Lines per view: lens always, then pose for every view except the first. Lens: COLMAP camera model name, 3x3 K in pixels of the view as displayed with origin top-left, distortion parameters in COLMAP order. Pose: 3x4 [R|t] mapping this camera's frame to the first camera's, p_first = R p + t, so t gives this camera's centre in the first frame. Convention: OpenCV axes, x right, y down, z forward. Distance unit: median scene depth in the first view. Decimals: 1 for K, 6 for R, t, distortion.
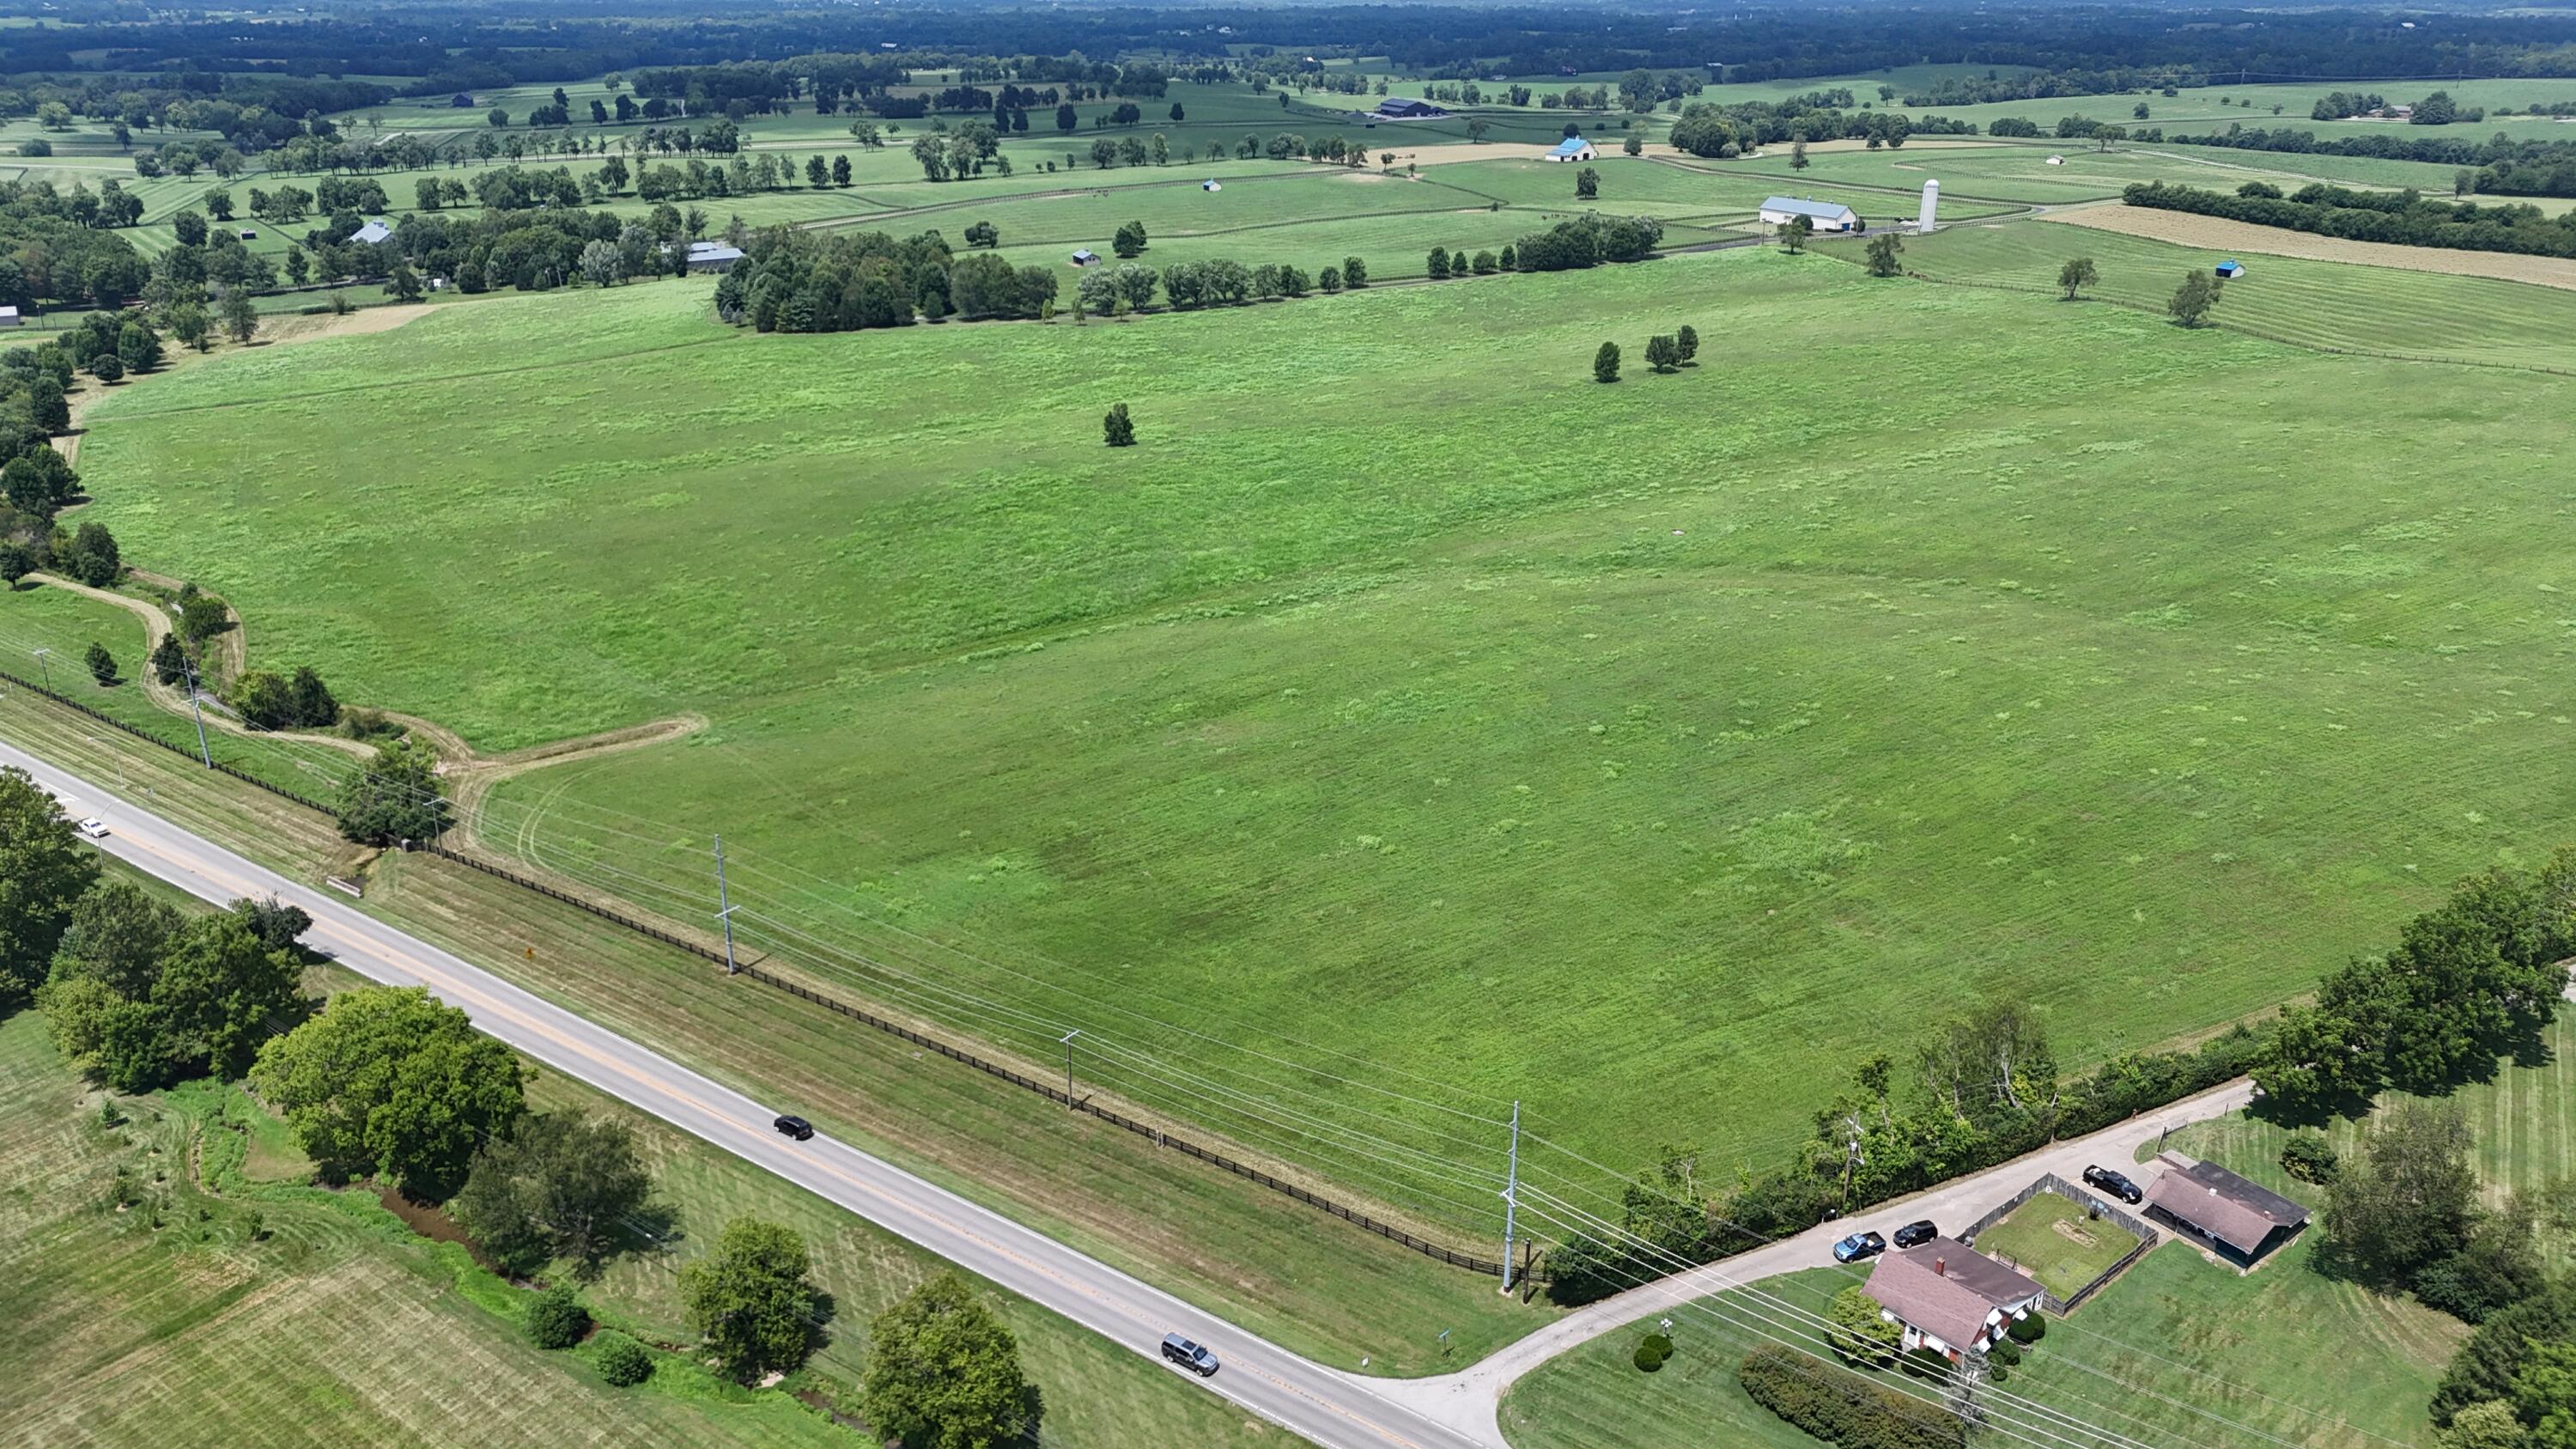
lens RADIAL K [[1881.9, 0, 1297.0], [0, 1881.9, 733.5], [0, 0, 1]] dist [0.072654, -0.076661]
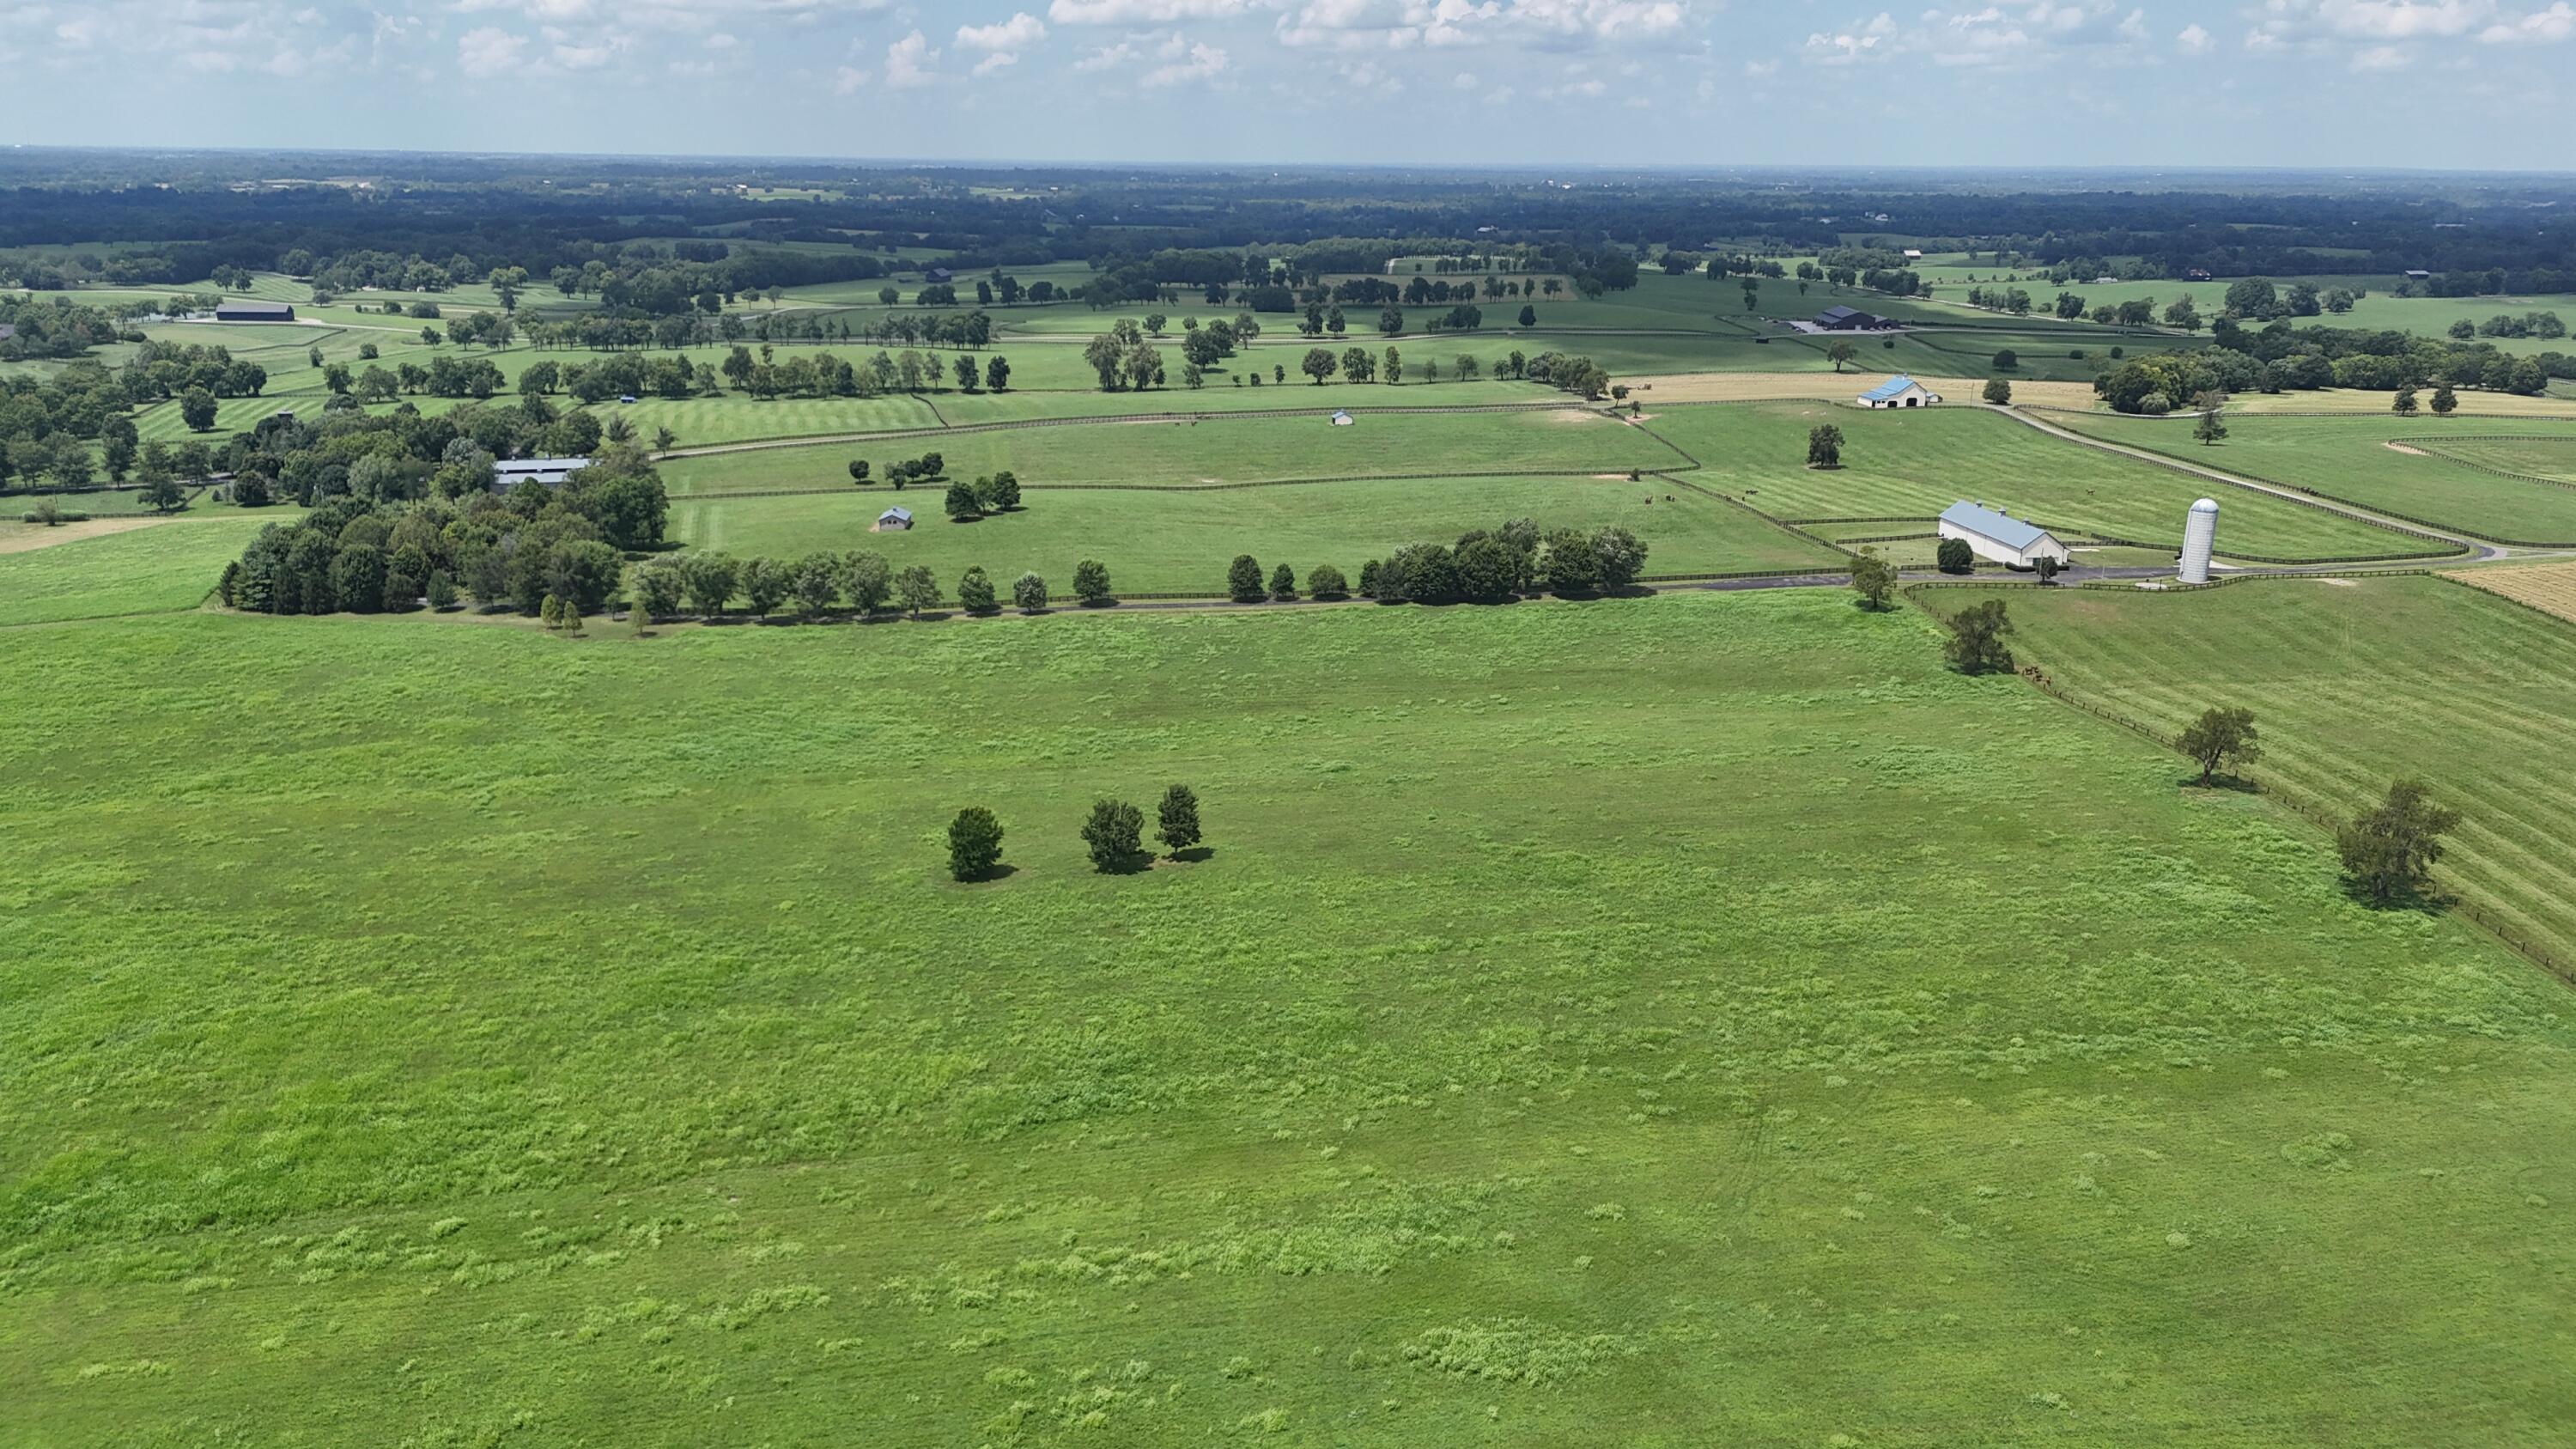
lens RADIAL K [[1870.9, 0, 1296.5], [0, 1870.9, 755.7], [0, 0, 1]] dist [0.068746, -0.069181]
pose [[0.921176, 0.125896, -0.368218, 0.378424], [-0.152581, 0.987304, -0.044147, -0.181071], [0.357986, 0.096850, 0.928691, 0.456734]]
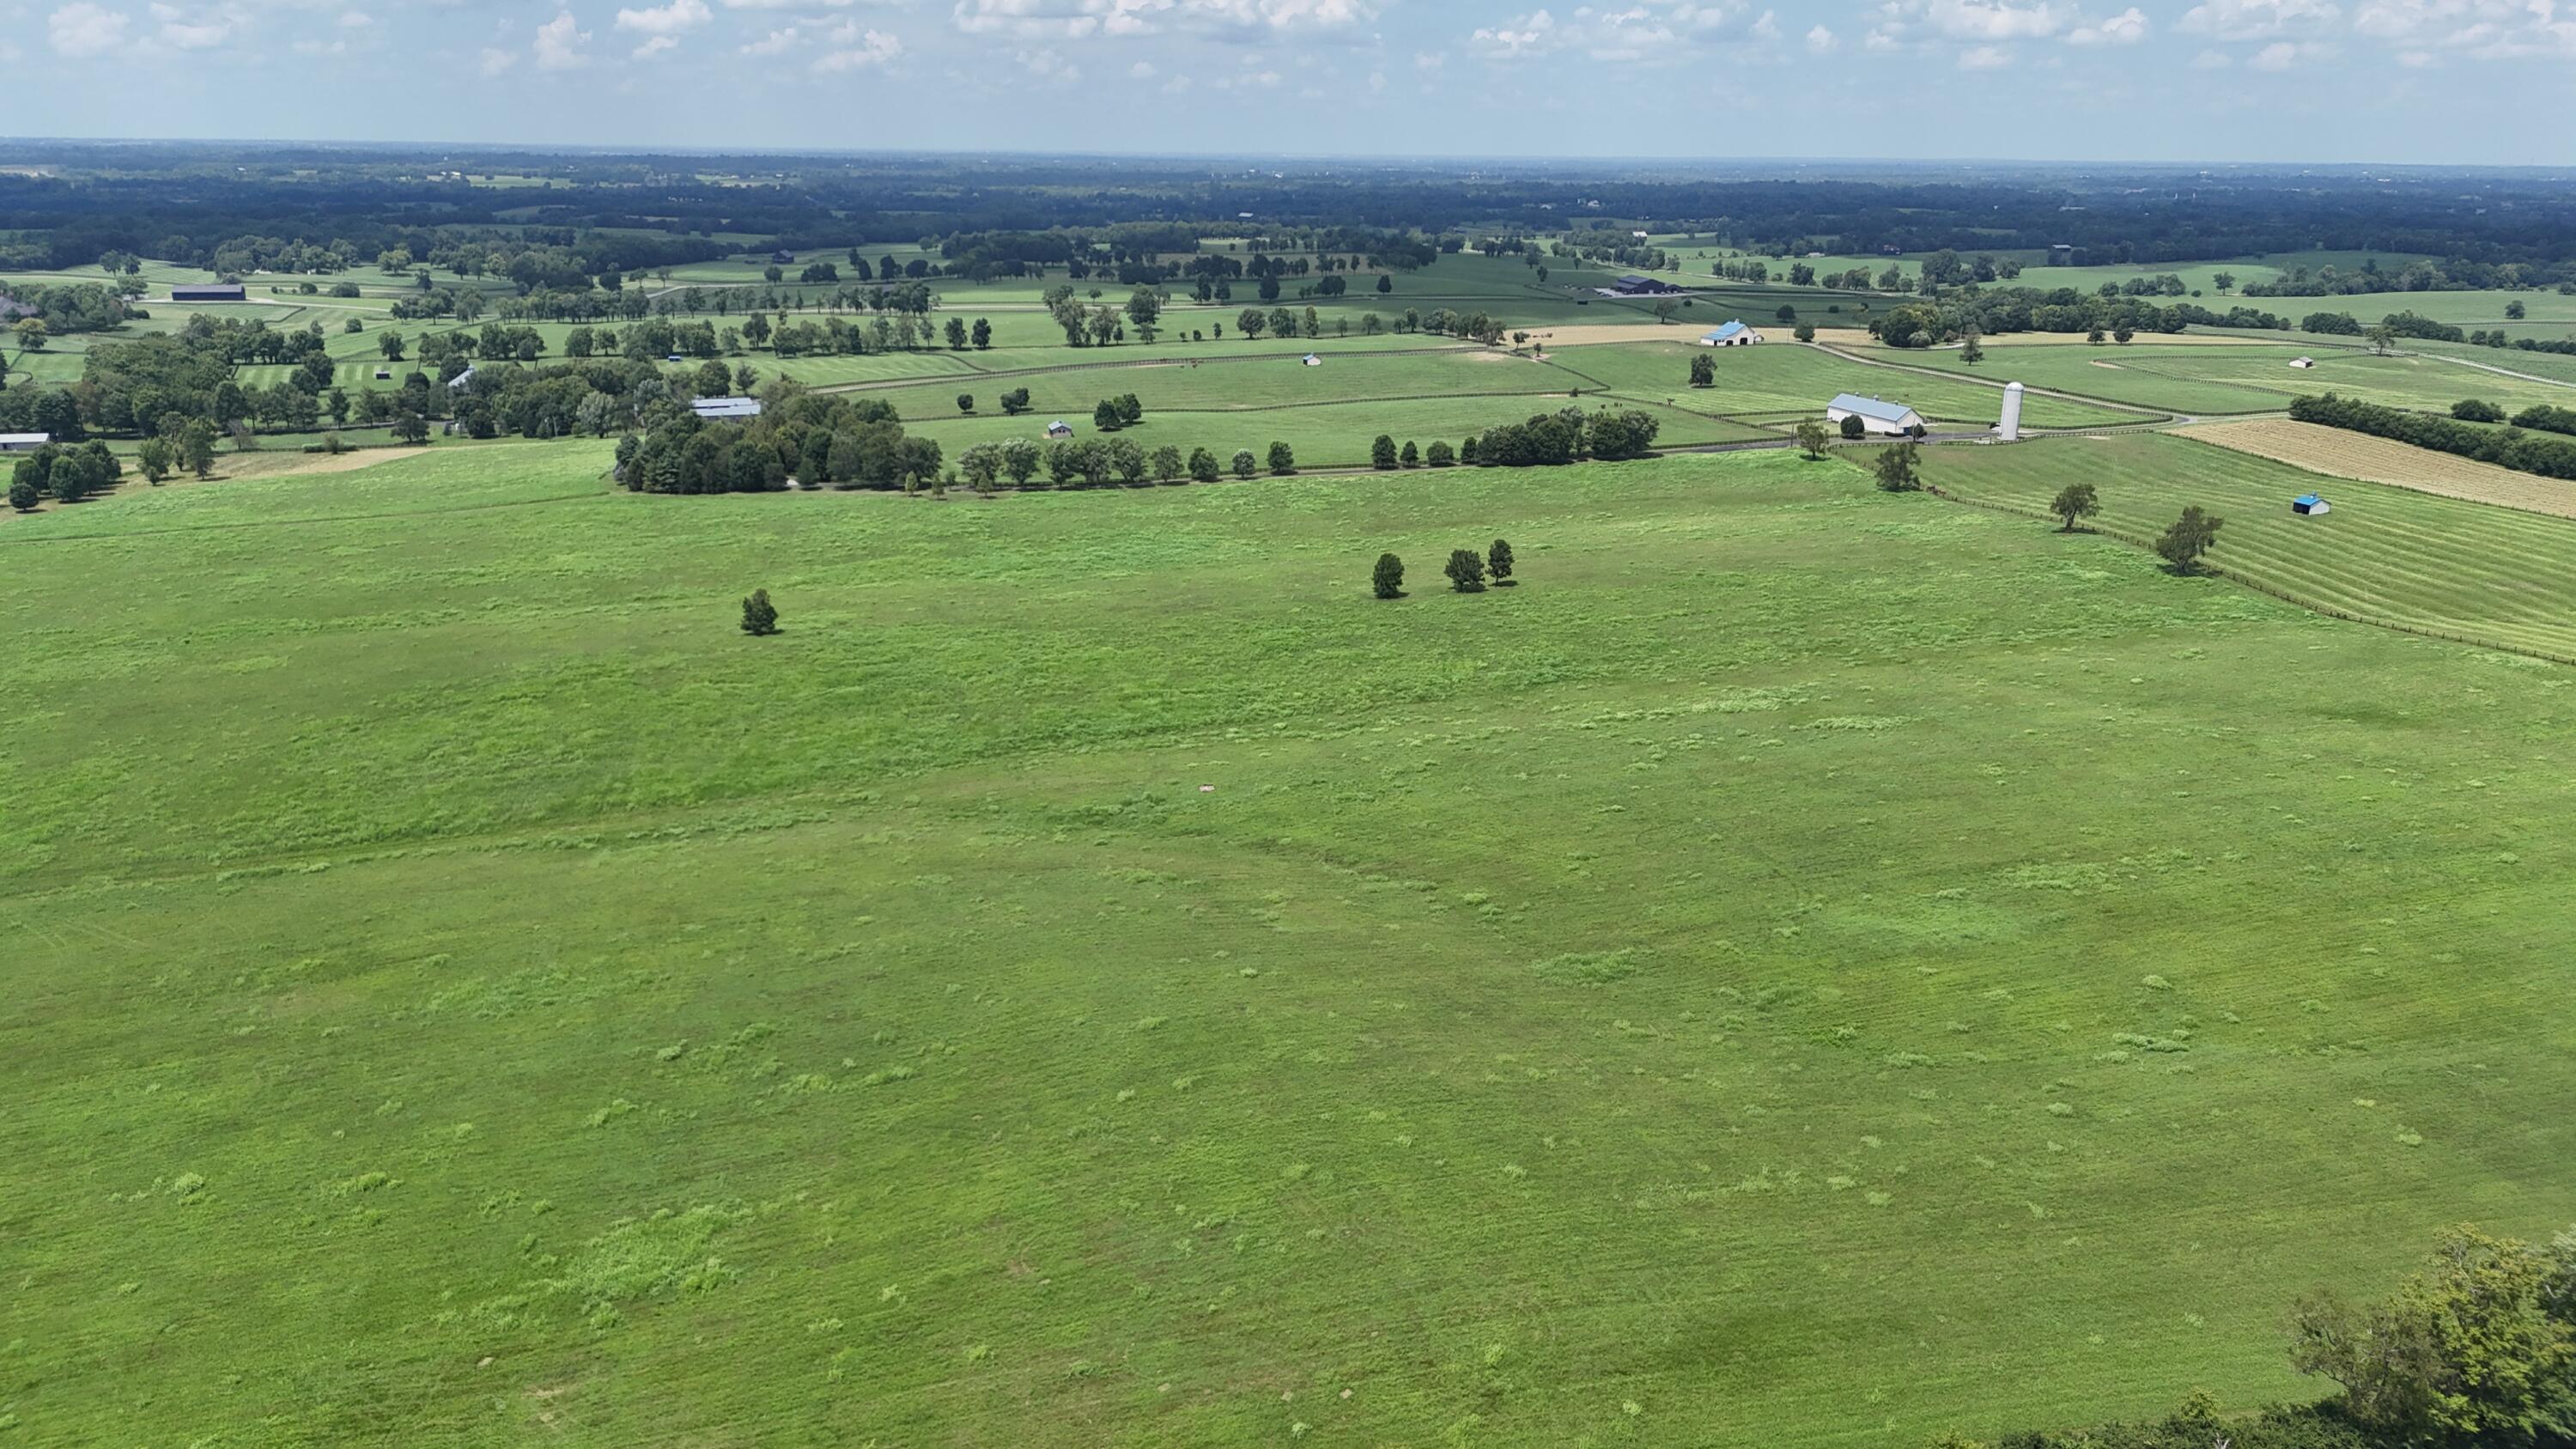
lens RADIAL K [[1881.9, 0, 1297.0], [0, 1881.9, 733.5], [0, 0, 1]] dist [0.072654, -0.076661]
pose [[0.972646, 0.077619, -0.218943, 0.273675], [-0.095127, 0.992960, -0.070576, -0.048983], [0.211923, 0.089473, 0.973182, 0.123799]]
